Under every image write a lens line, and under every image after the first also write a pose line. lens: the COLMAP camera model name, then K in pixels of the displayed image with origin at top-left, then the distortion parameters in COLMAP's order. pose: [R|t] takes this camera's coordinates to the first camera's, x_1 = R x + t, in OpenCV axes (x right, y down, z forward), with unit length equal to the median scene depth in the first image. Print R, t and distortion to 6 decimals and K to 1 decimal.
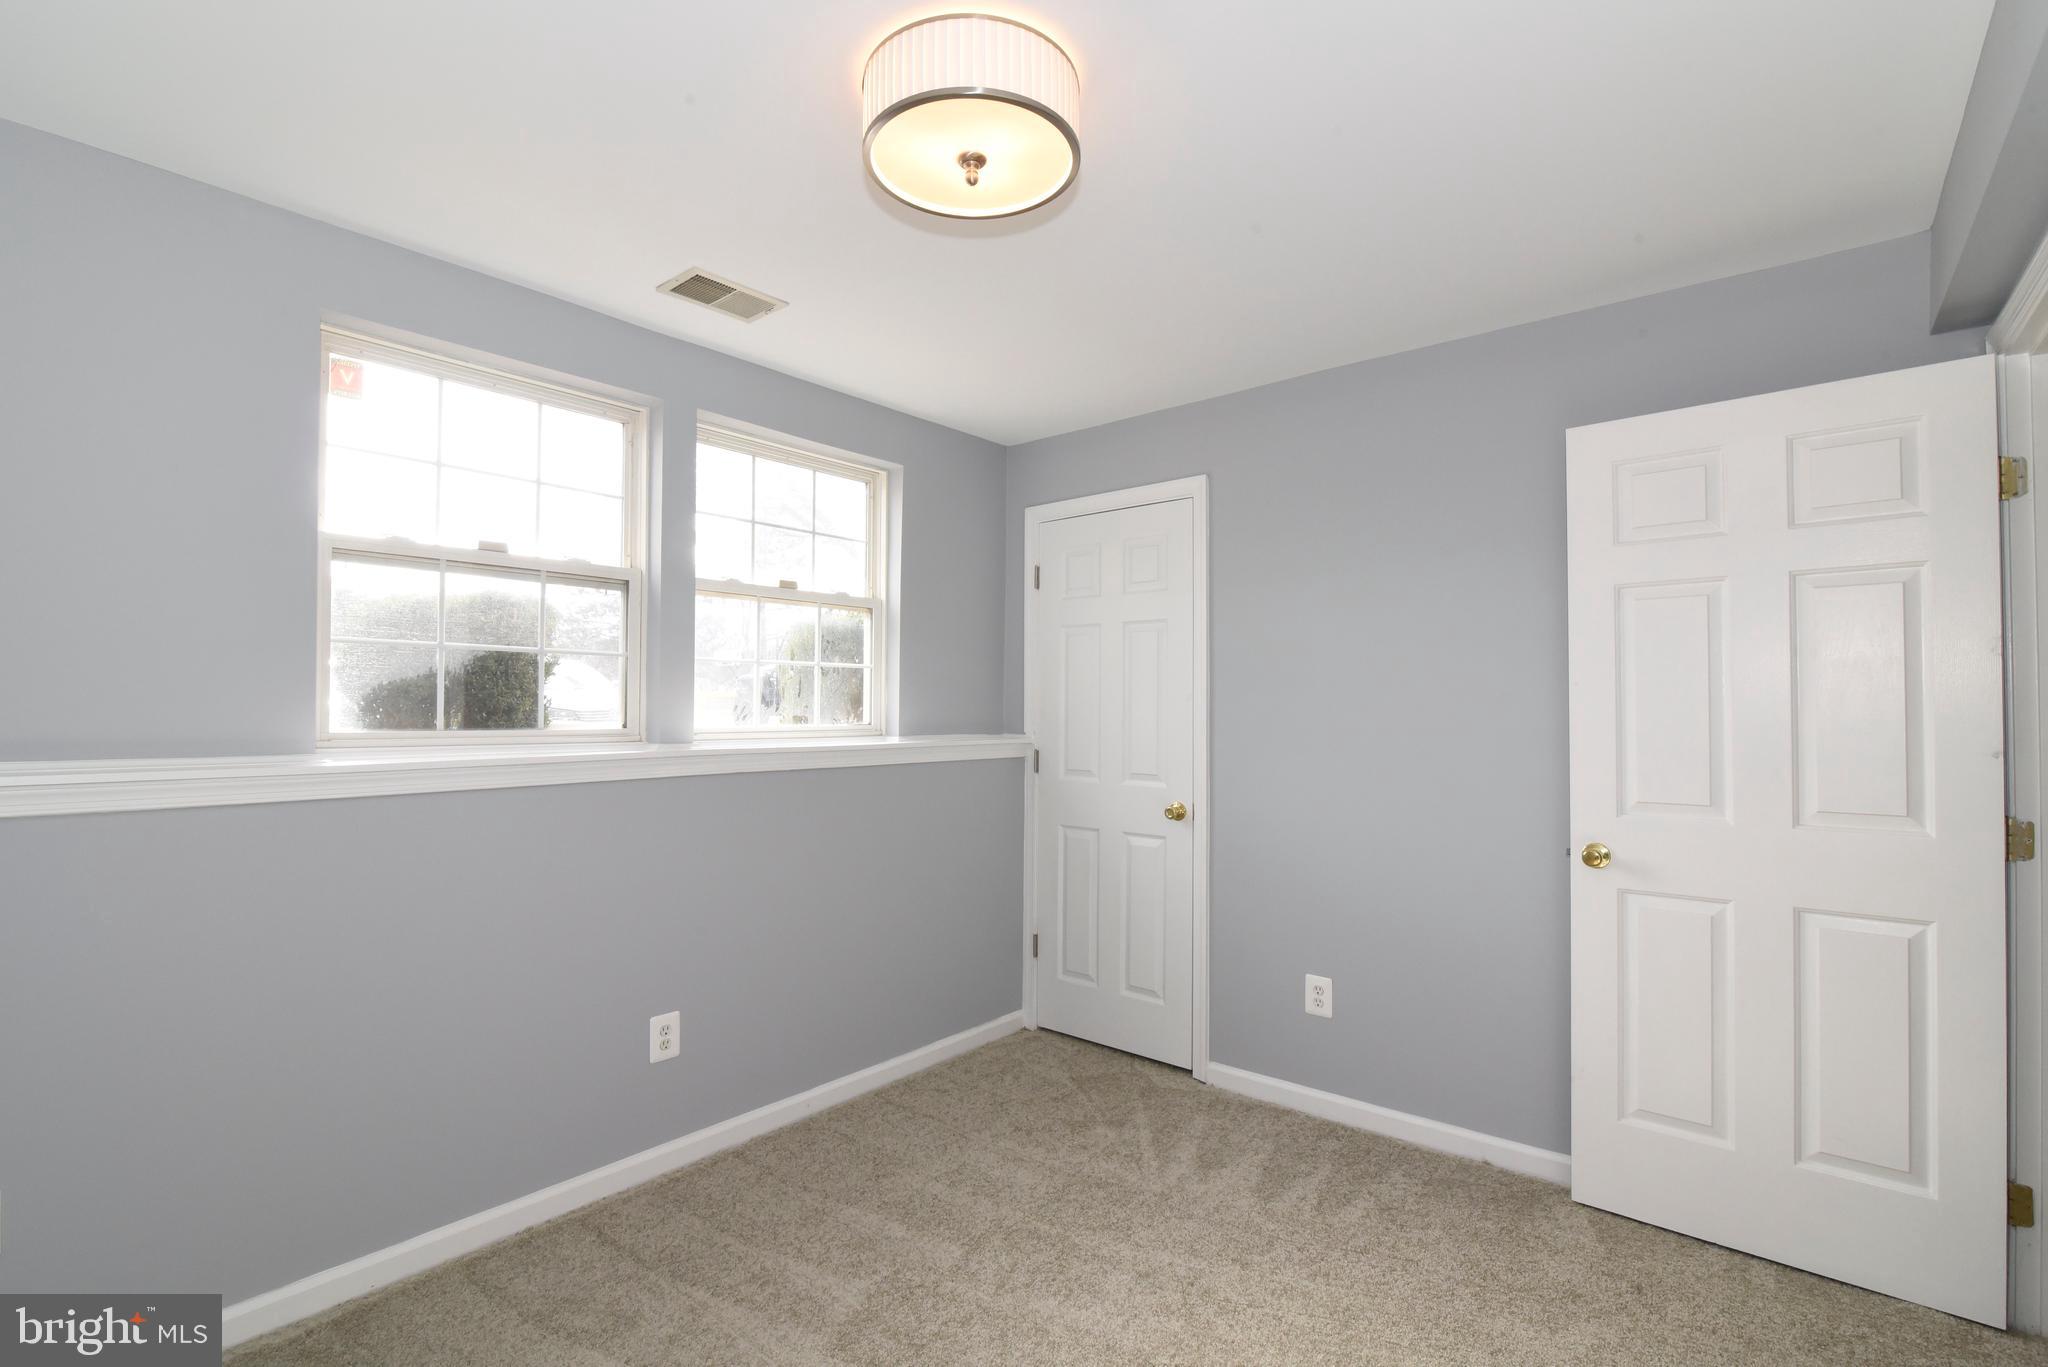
lens RADIAL K [[928.8, 0, 1023.8], [0, 928.8, 697.8], [0, 0, 1]] dist [-0.015759, 0.000150]
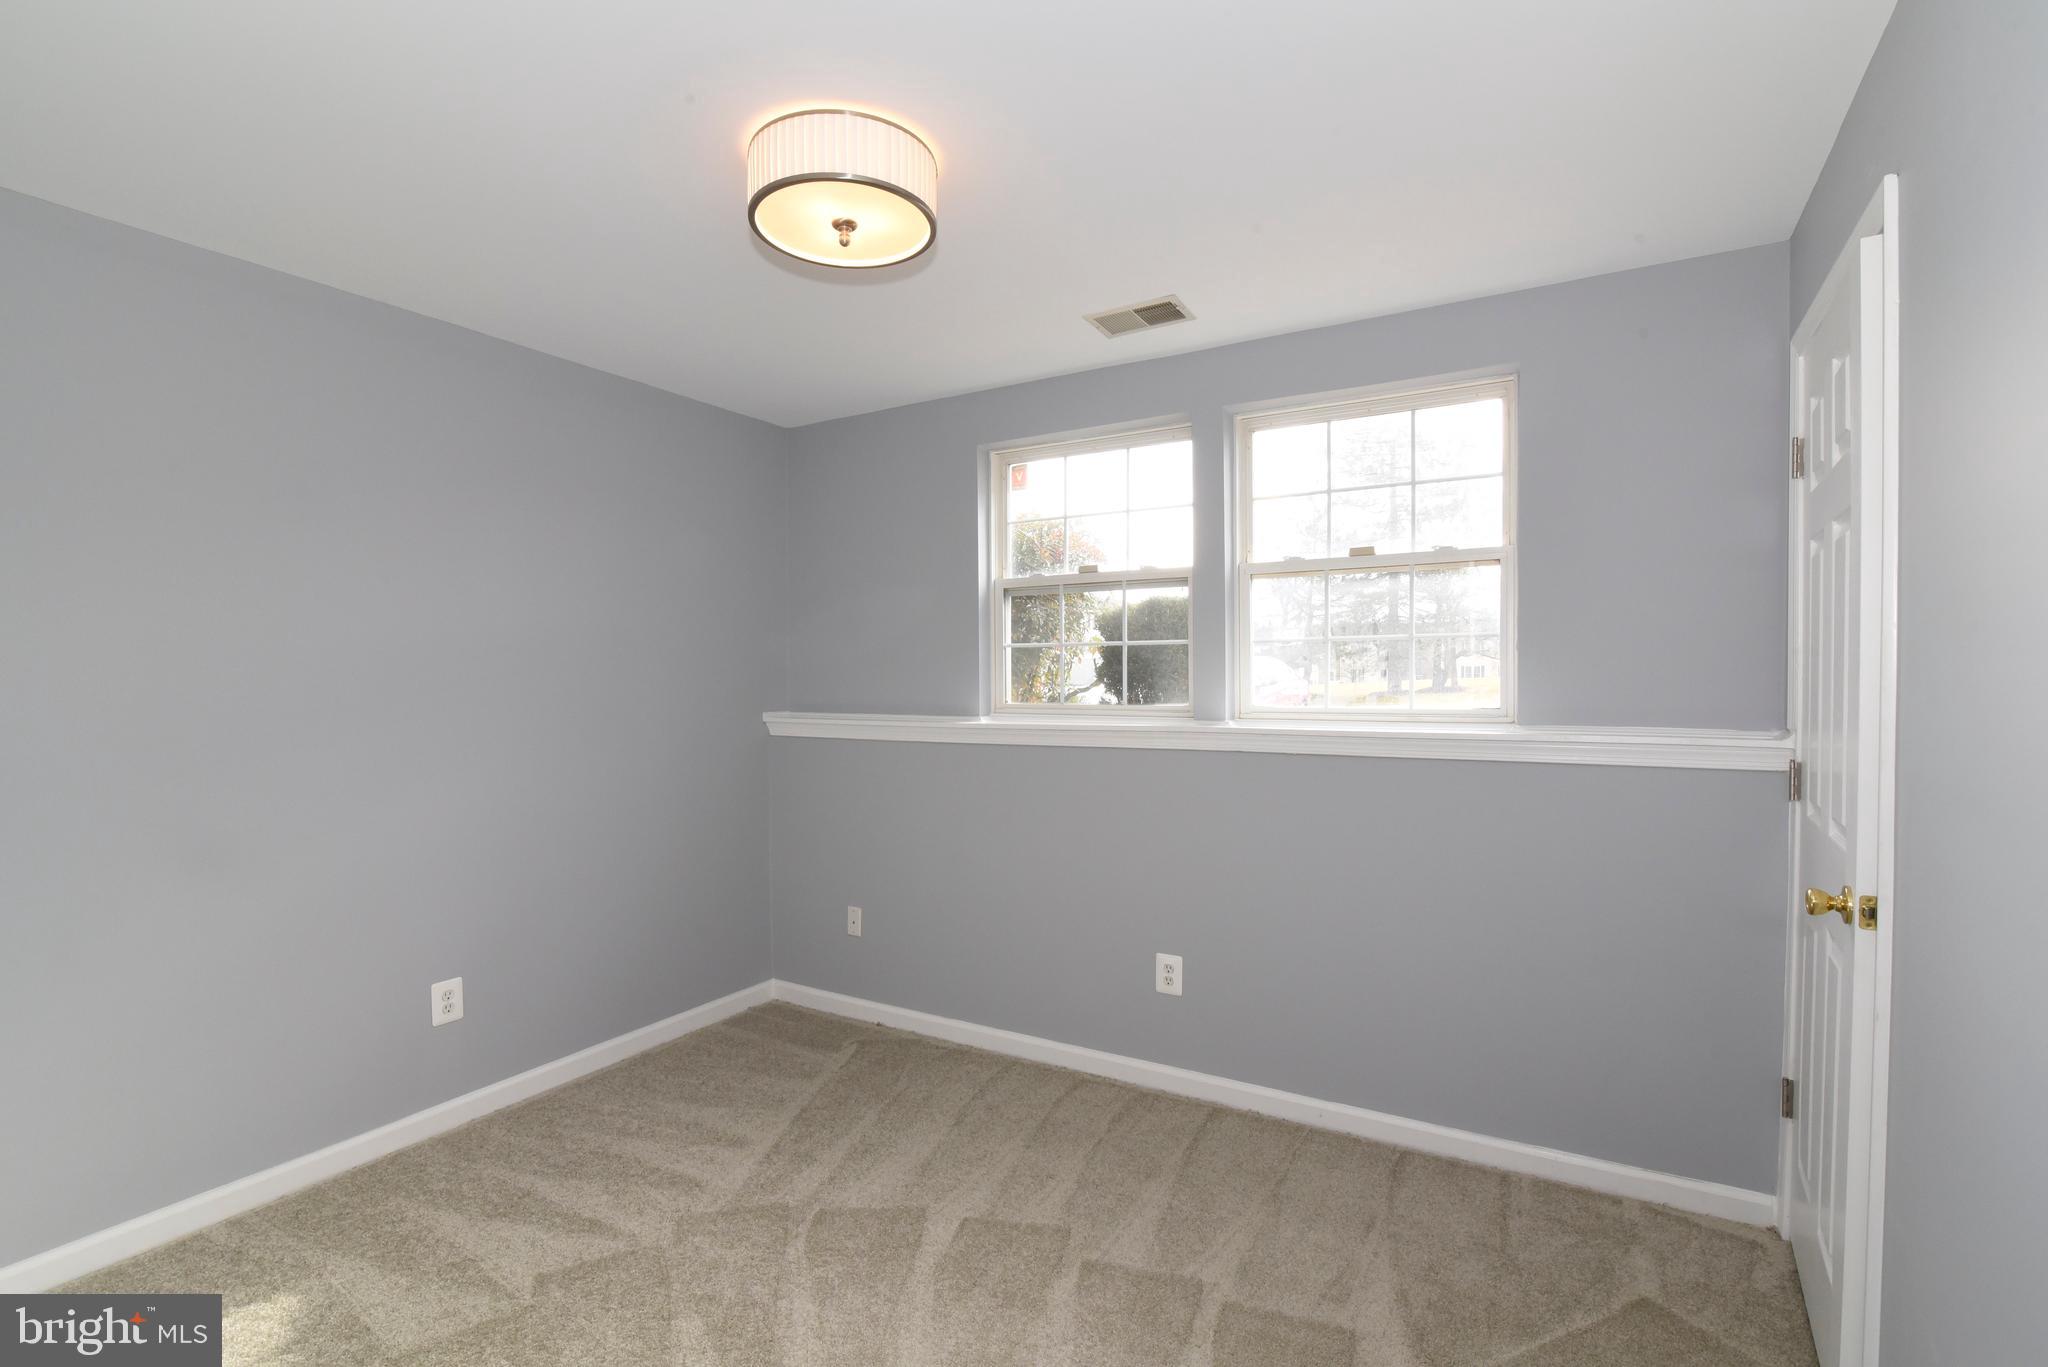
lens RADIAL K [[928.8, 0, 1023.8], [0, 928.8, 697.8], [0, 0, 1]] dist [-0.015759, 0.000150]
pose [[0.171523, 0.008897, -0.985140, 0.610354], [0.011792, 0.999869, 0.011083, 0.007482], [0.985110, -0.013518, 0.171396, 0.540898]]
